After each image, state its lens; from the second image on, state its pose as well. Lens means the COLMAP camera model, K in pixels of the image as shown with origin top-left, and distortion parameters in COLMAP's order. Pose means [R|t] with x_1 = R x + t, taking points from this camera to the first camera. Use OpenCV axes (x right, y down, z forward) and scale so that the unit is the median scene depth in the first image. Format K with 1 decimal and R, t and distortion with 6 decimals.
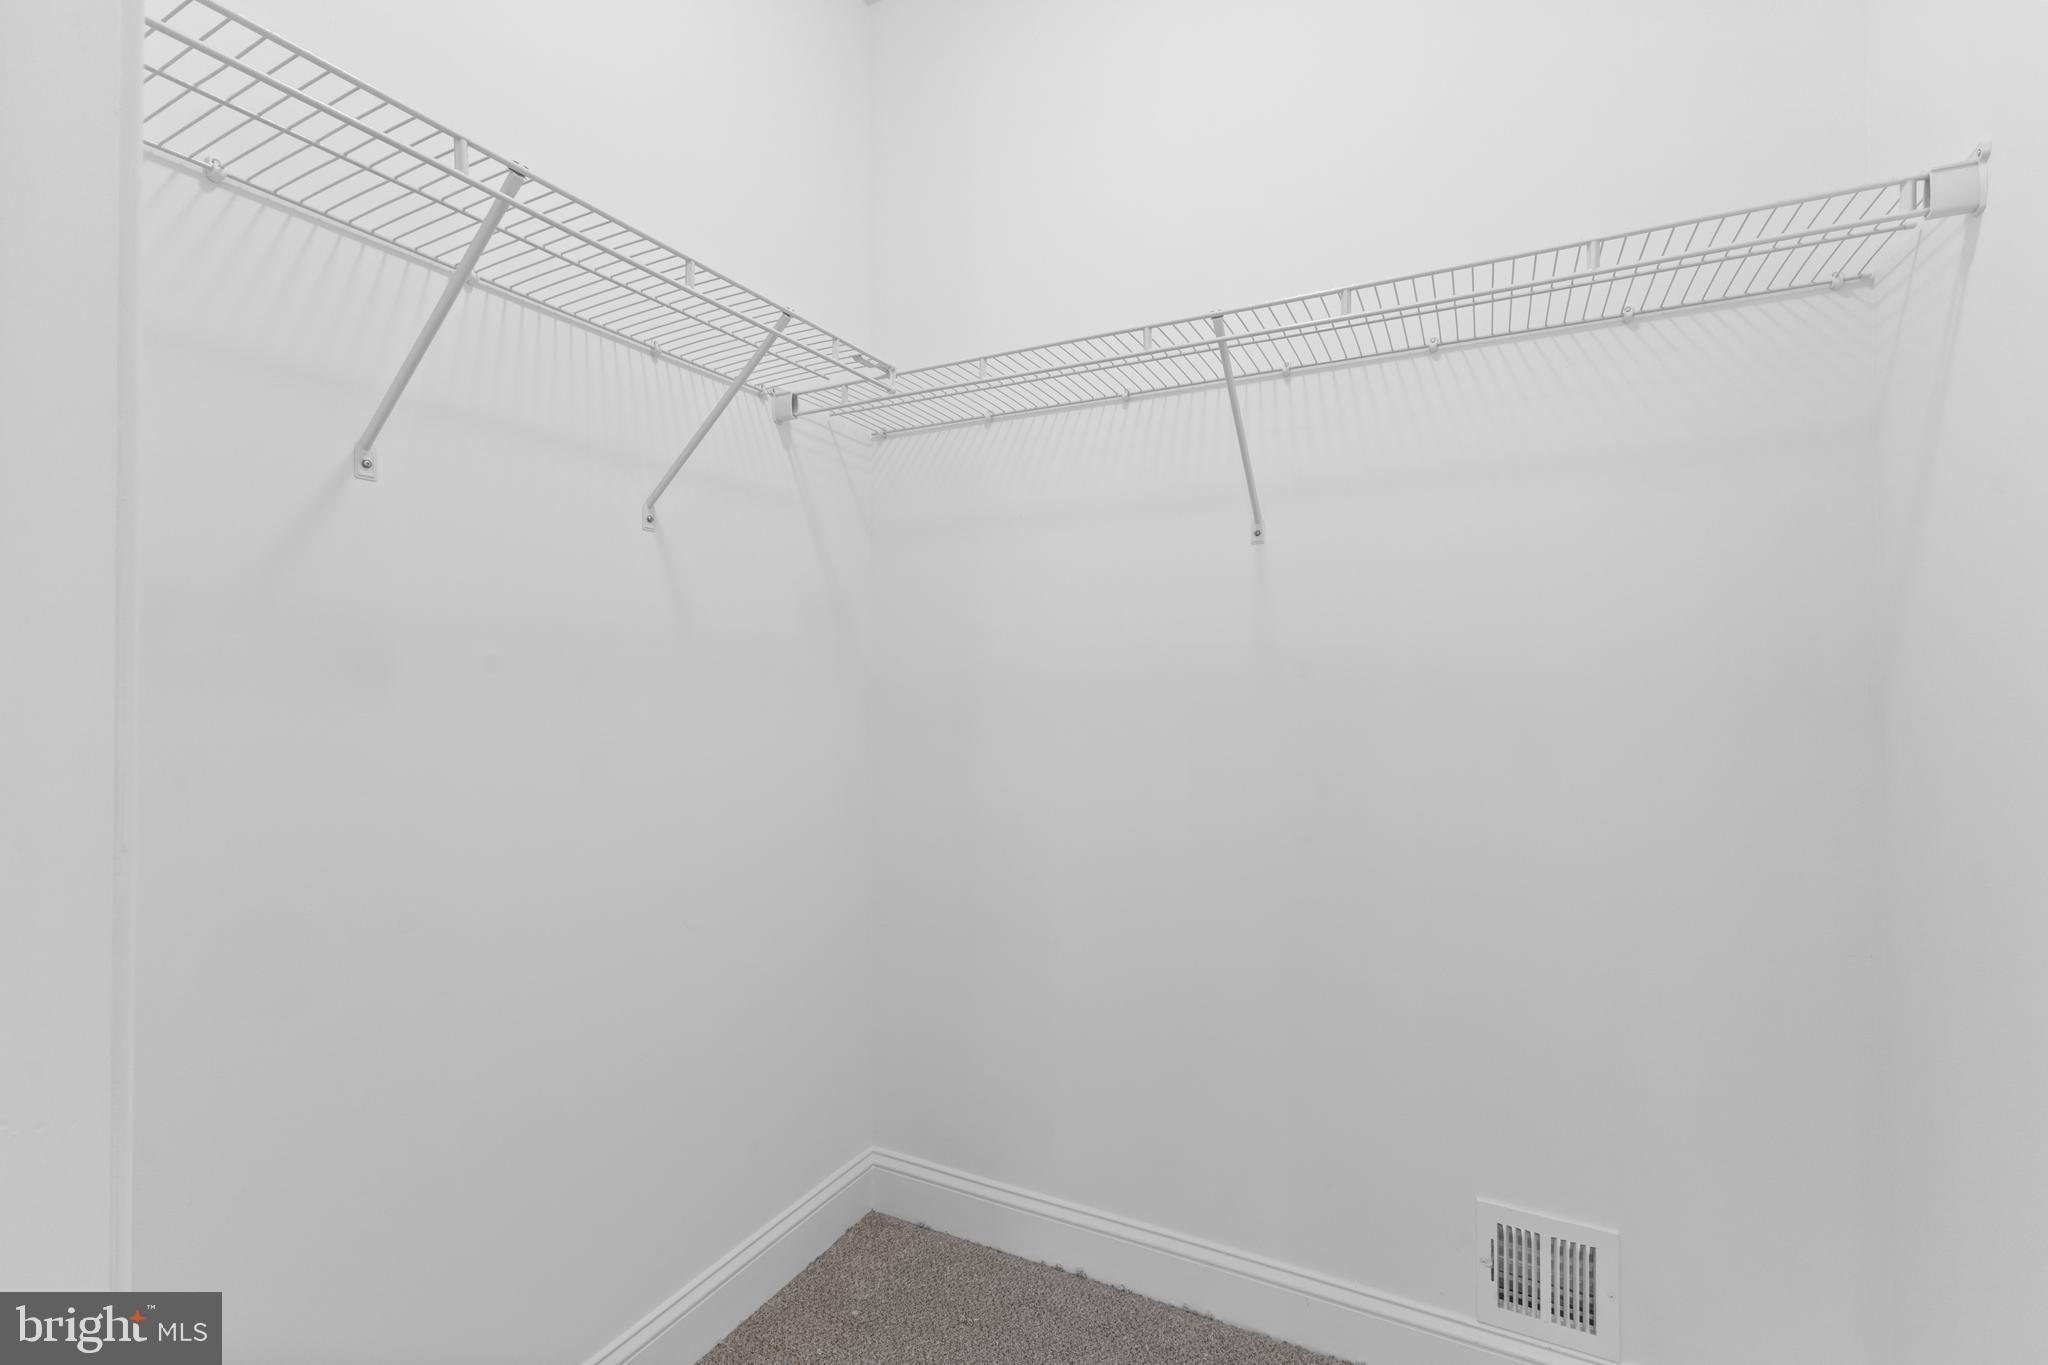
lens RADIAL K [[889.8, 0, 1037.2], [0, 889.8, 691.8], [0, 0, 1]] dist [0.004473, 0.000178]
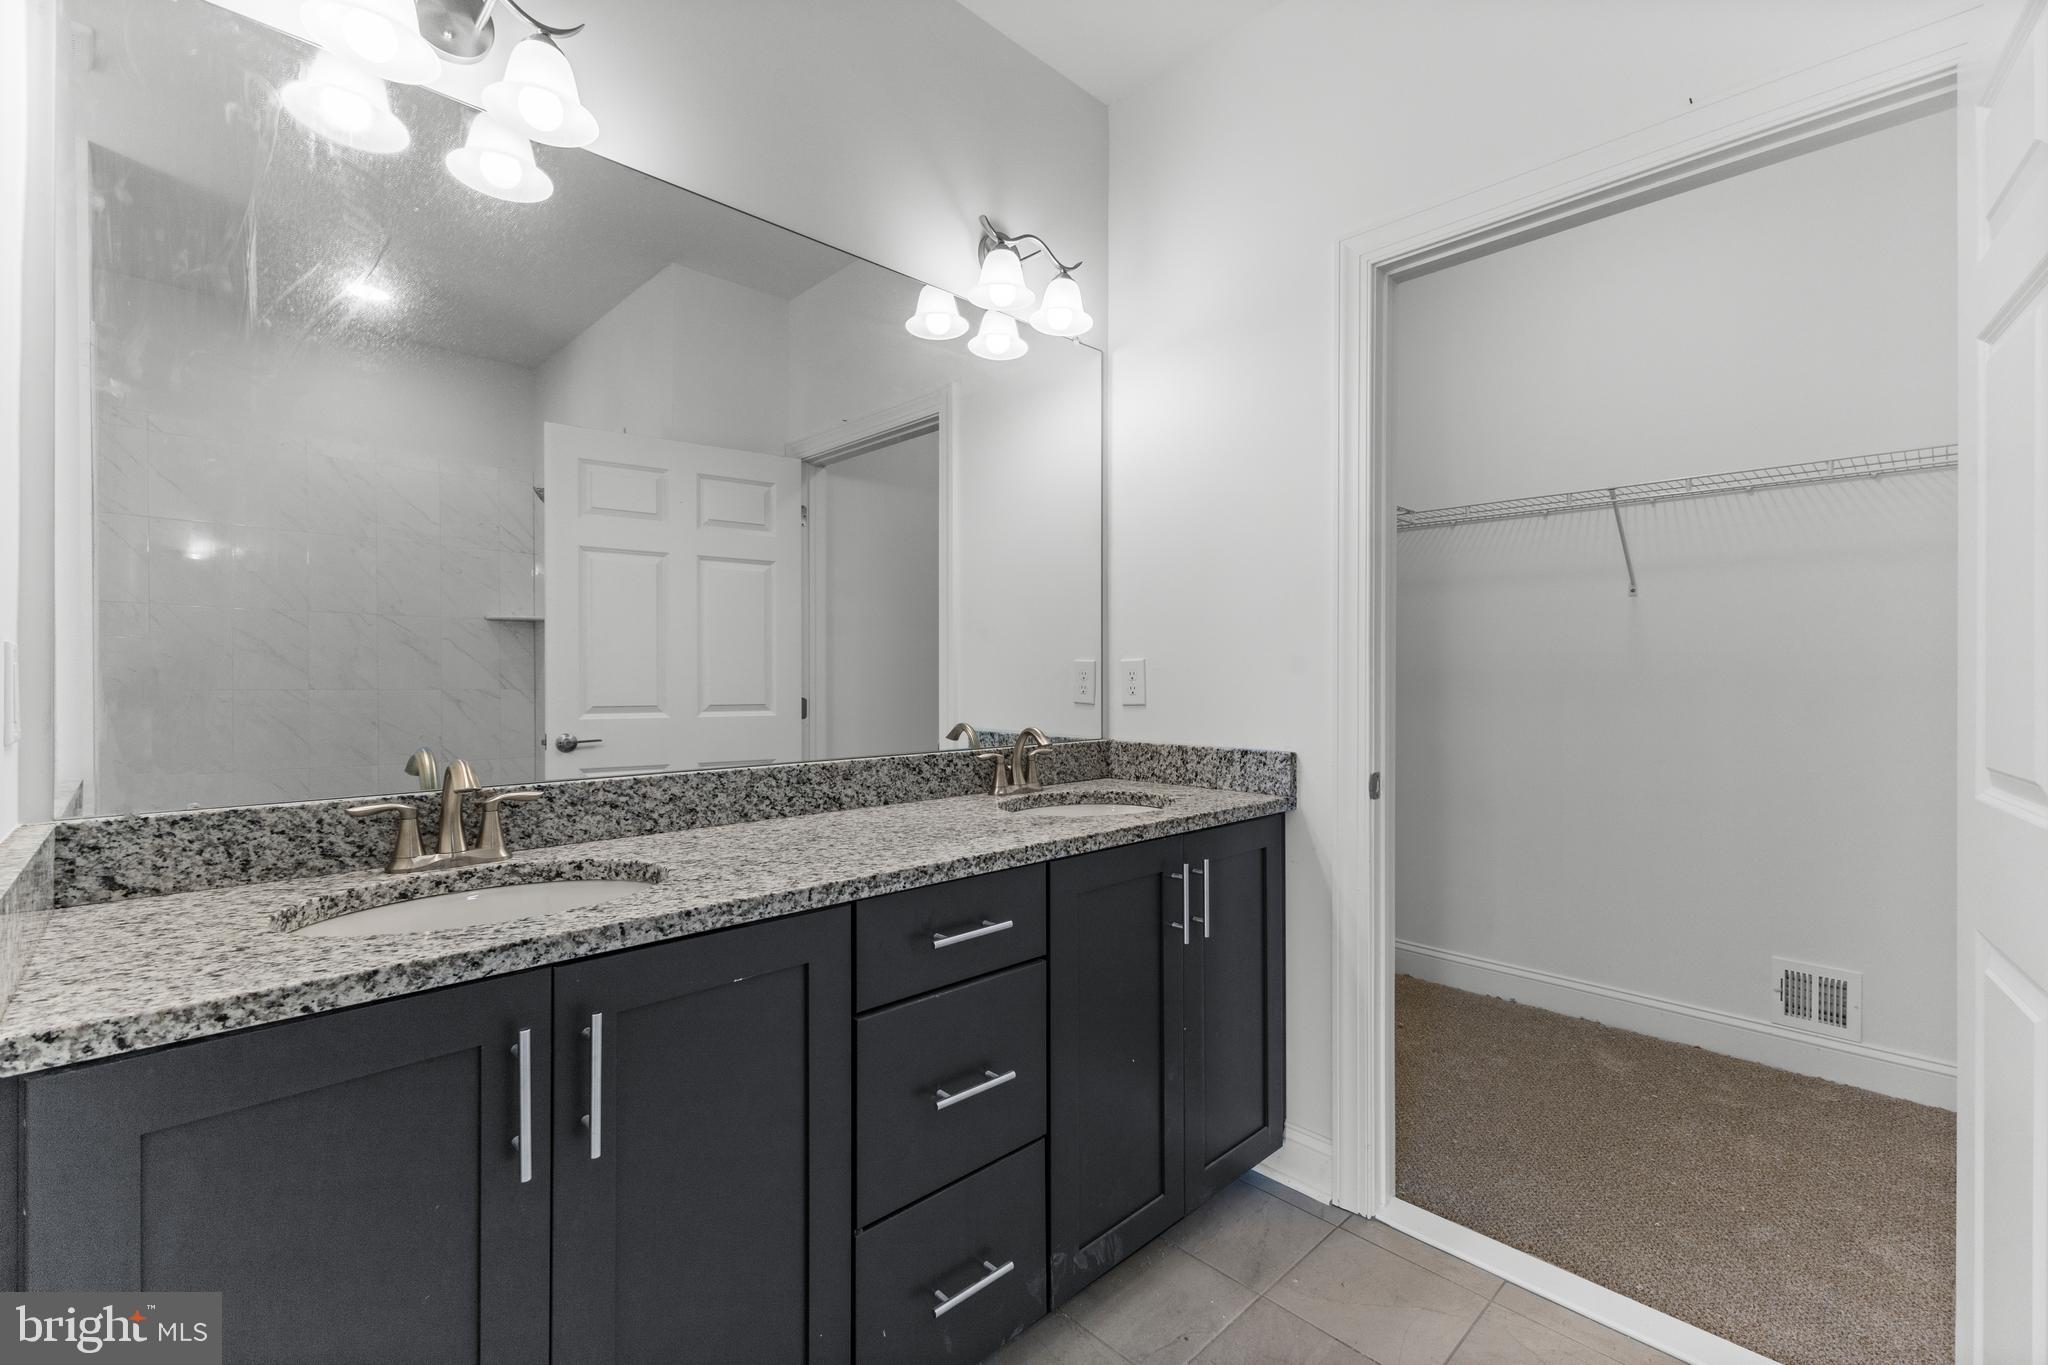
lens RADIAL K [[889.8, 0, 1025.3], [0, 889.8, 678.7], [0, 0, 1]] dist [0.004473, 0.000178]
pose [[0.945839, 0.005289, -0.324593, -0.369639], [-0.002224, 0.999949, 0.009812, -0.017412], [0.324628, -0.008558, 0.945803, -1.245024]]
